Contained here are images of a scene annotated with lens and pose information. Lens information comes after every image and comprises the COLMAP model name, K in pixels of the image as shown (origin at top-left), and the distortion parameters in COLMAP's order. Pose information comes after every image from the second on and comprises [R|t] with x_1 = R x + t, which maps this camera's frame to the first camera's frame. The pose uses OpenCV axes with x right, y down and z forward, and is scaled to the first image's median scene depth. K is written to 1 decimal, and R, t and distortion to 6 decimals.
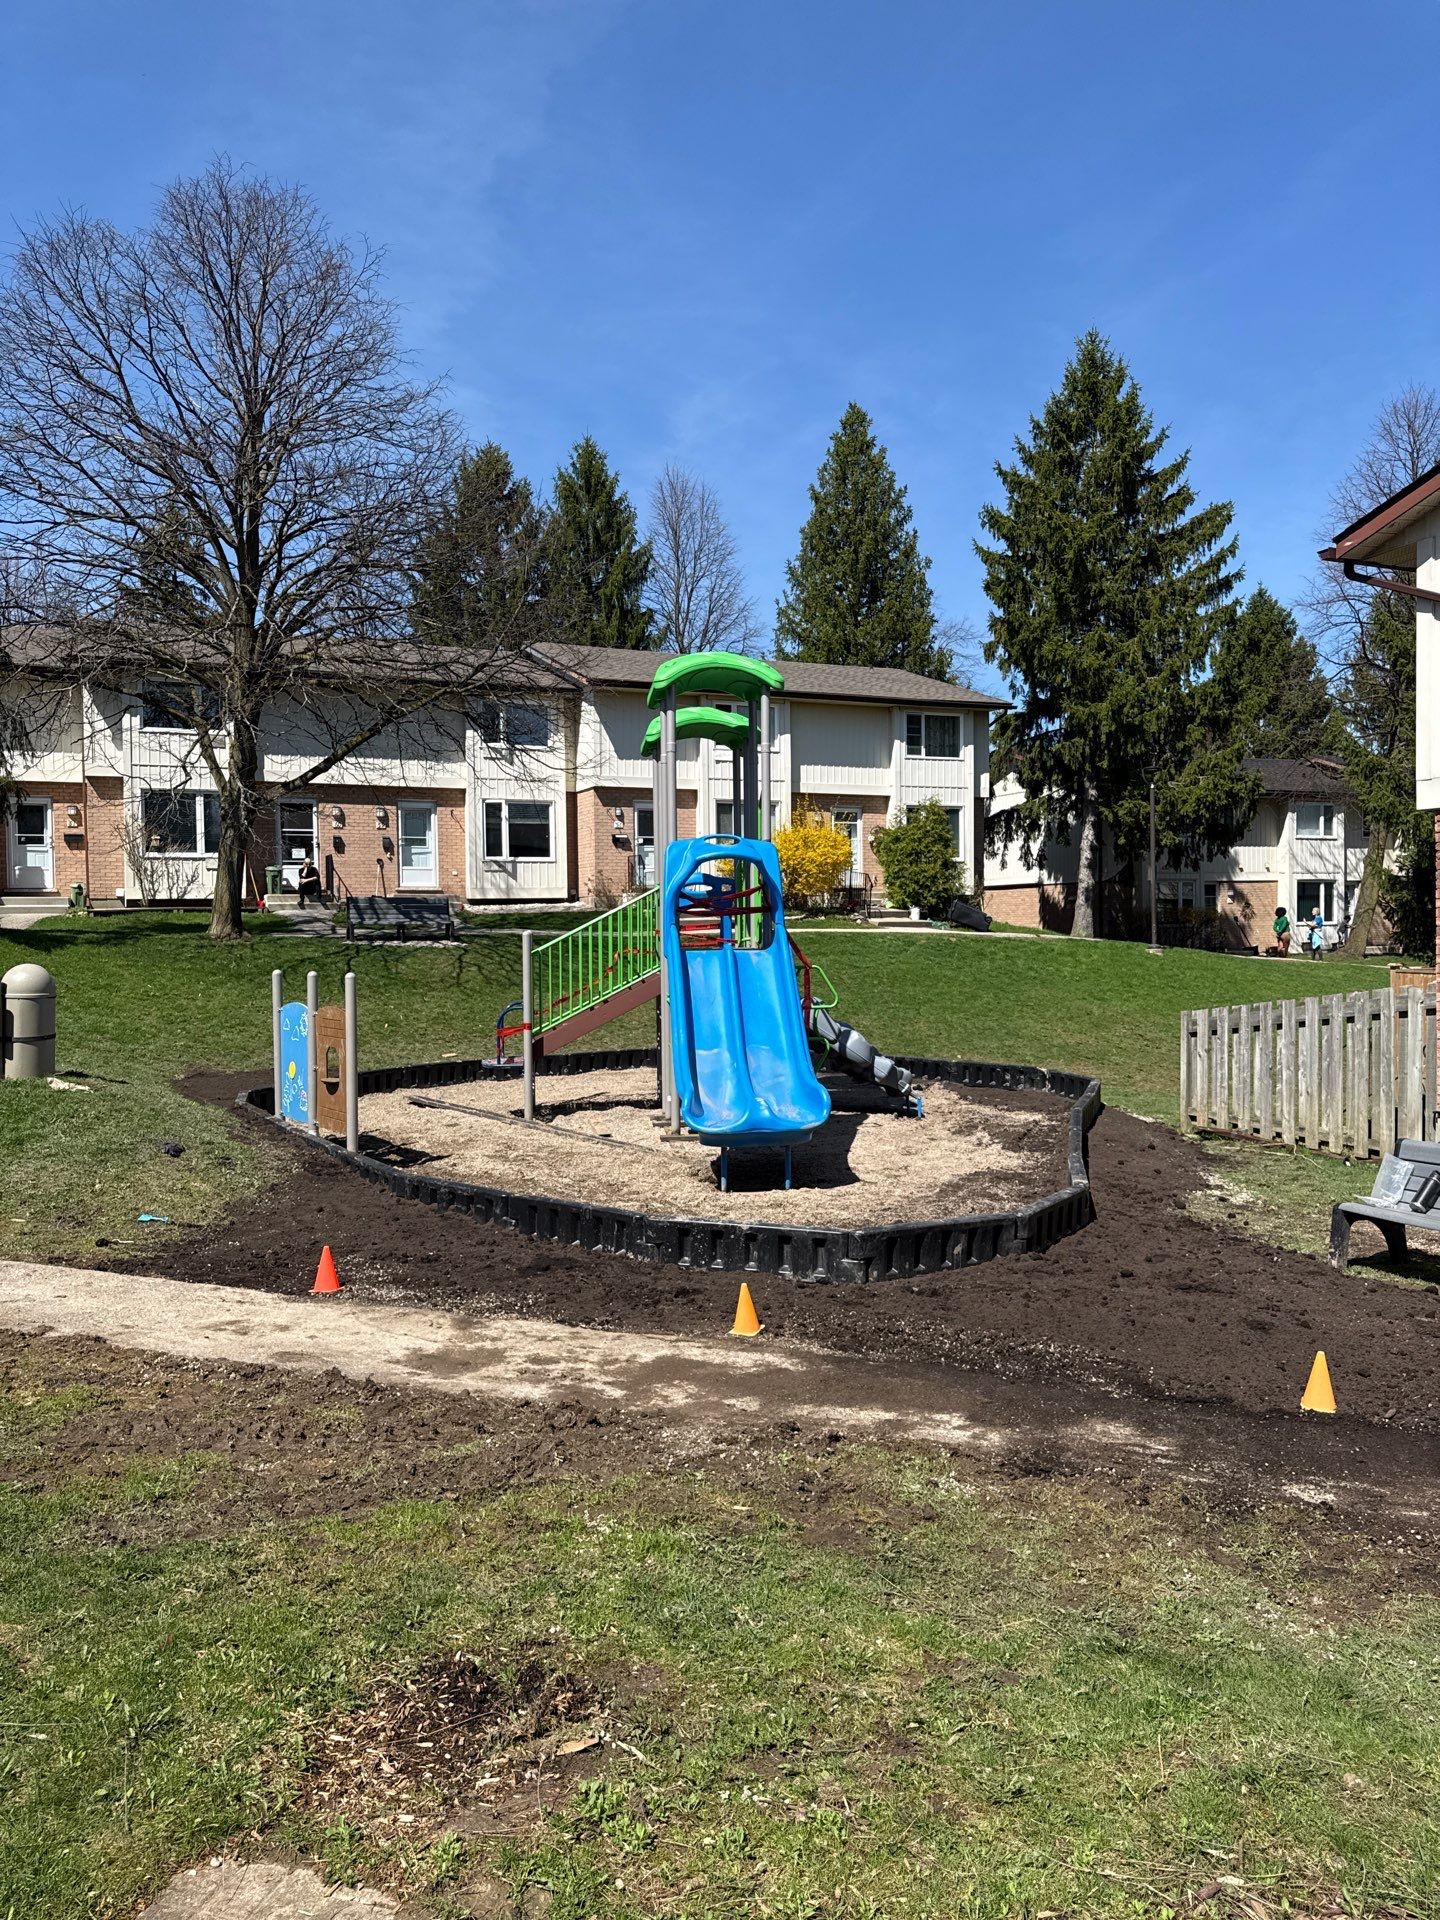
lens RADIAL K [[1356.7, 0, 726.2], [0, 1356.7, 969.1], [0, 0, 1]] dist [0.099028, -0.142958]
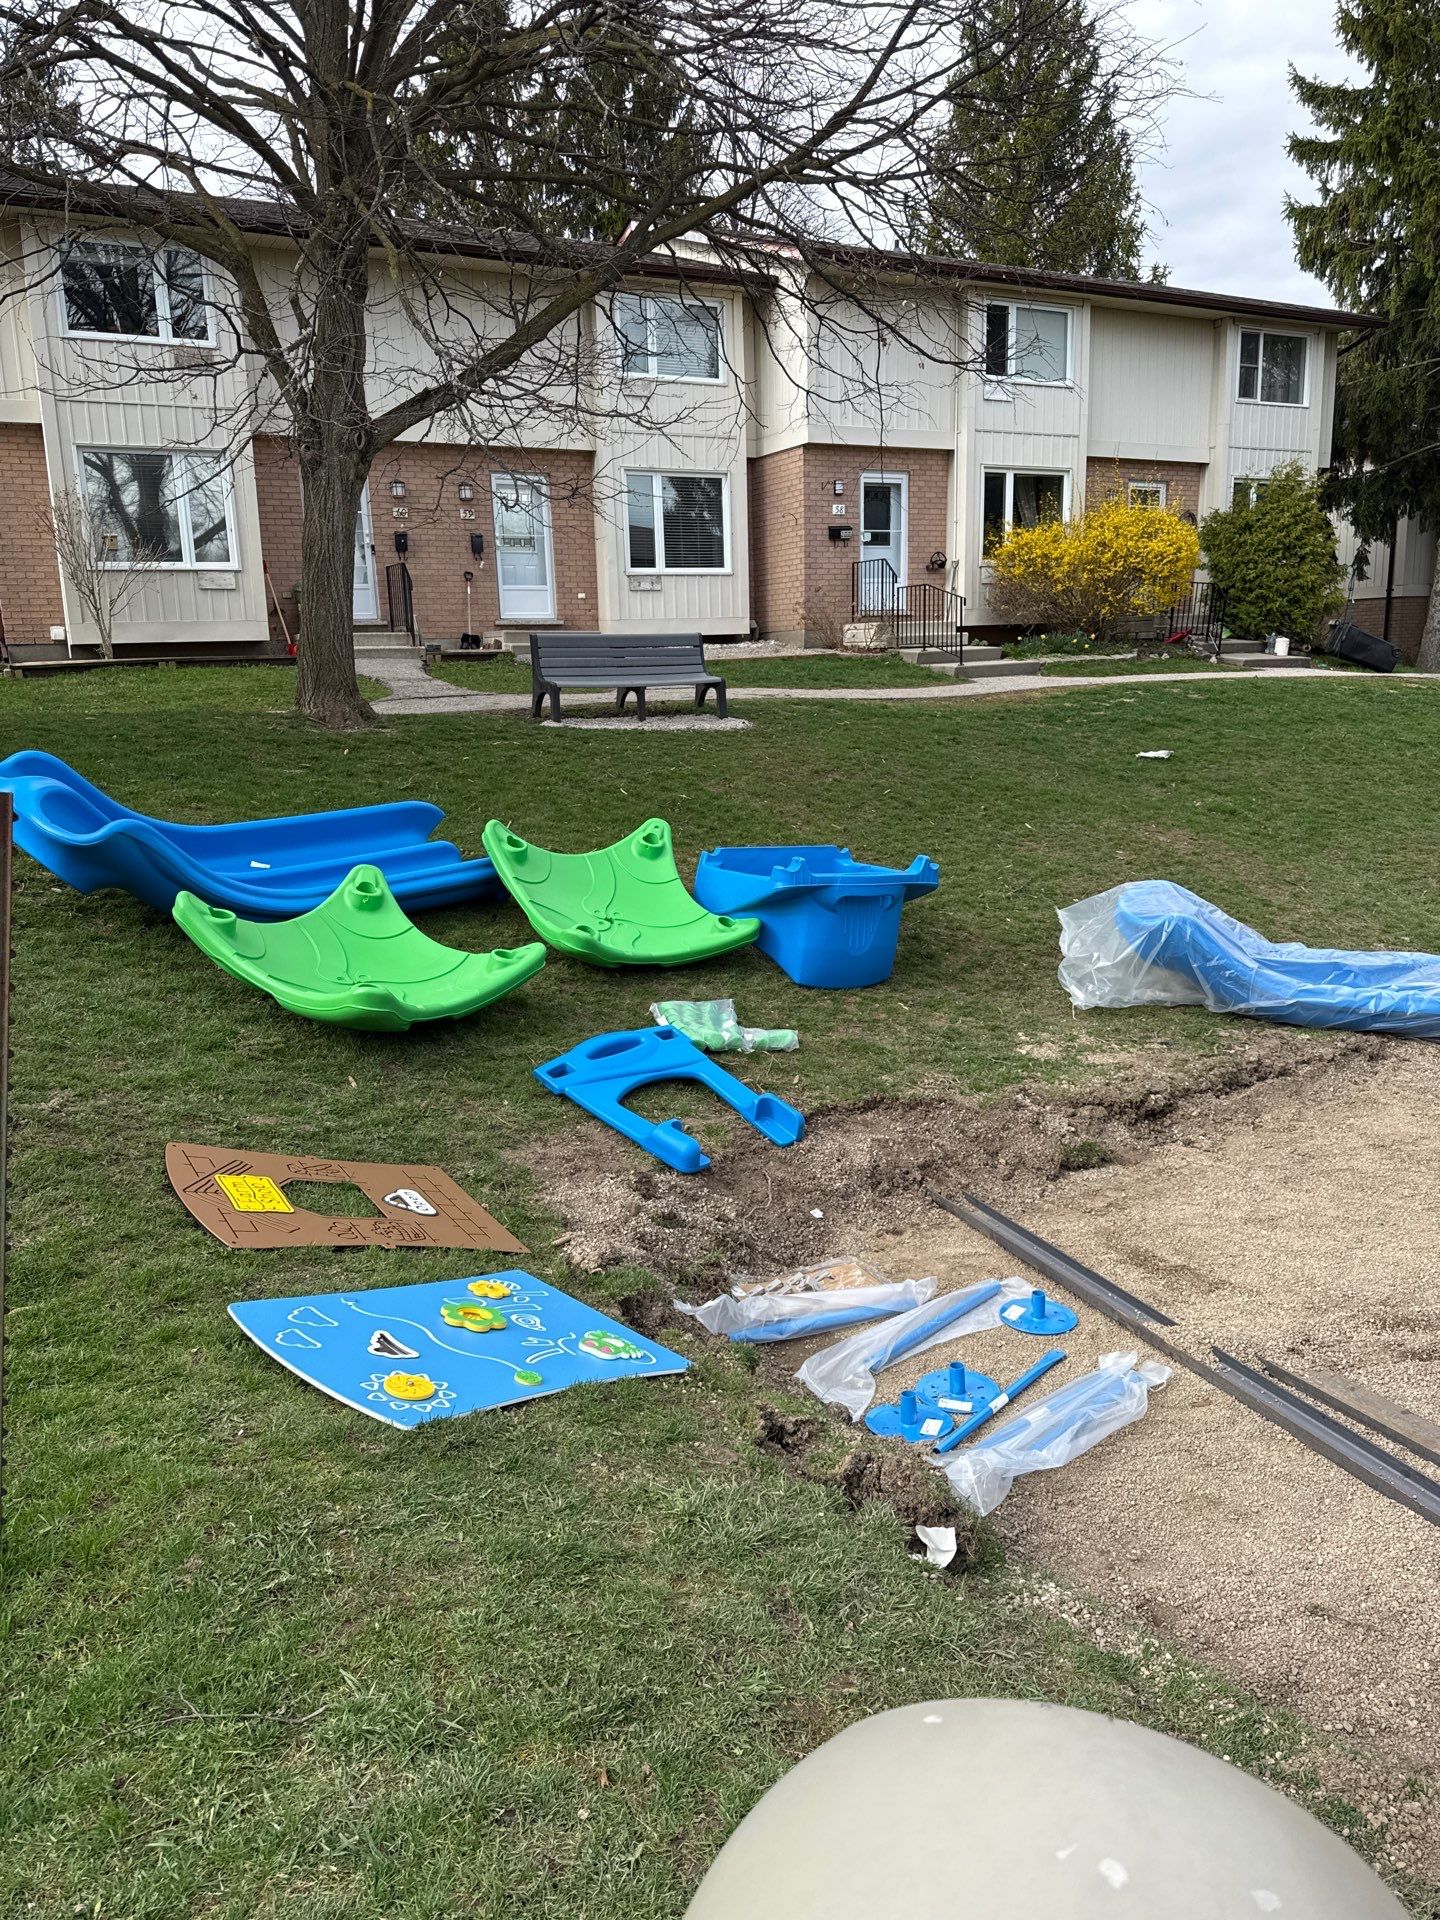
lens RADIAL K [[1356.7, 0, 726.2], [0, 1356.7, 969.1], [0, 0, 1]] dist [0.099028, -0.142958]
pose [[0.995533, -0.036860, 0.086926, -0.193787], [0.020044, 0.982169, 0.186930, -0.018125], [-0.092266, -0.184353, 0.978520, 0.356171]]
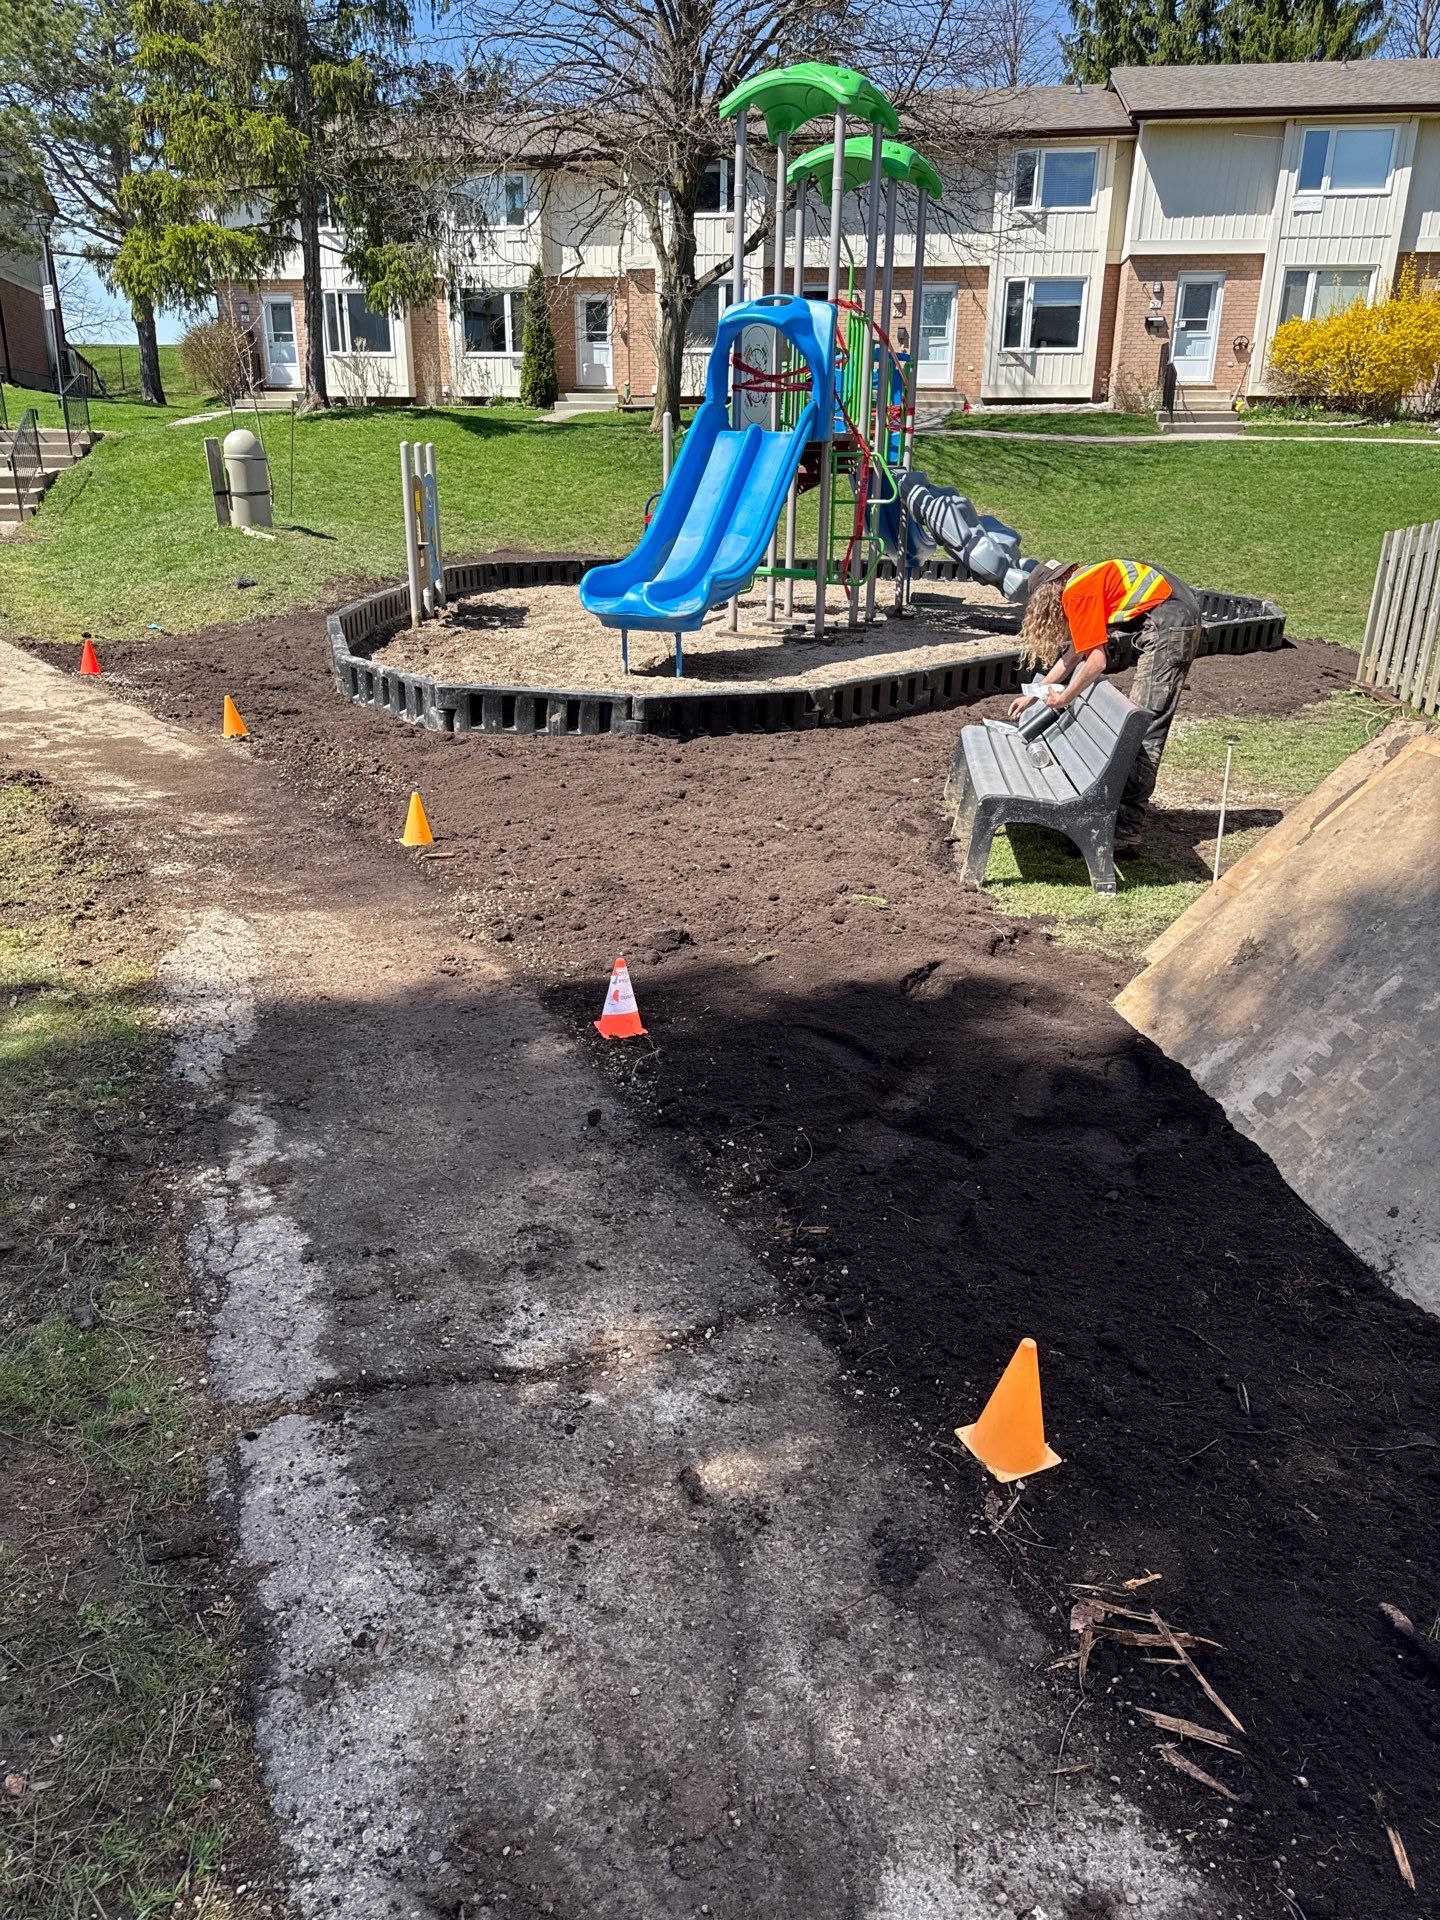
lens RADIAL K [[1394.8, 0, 720.0], [0, 1394.8, 960.0], [0, 0, 1]] dist [0.047803, -0.048439]
pose [[0.830903, 0.212070, -0.514419, 0.236432], [-0.040927, 0.945309, 0.323598, 0.007802], [0.554910, -0.247825, 0.794139, 0.046762]]
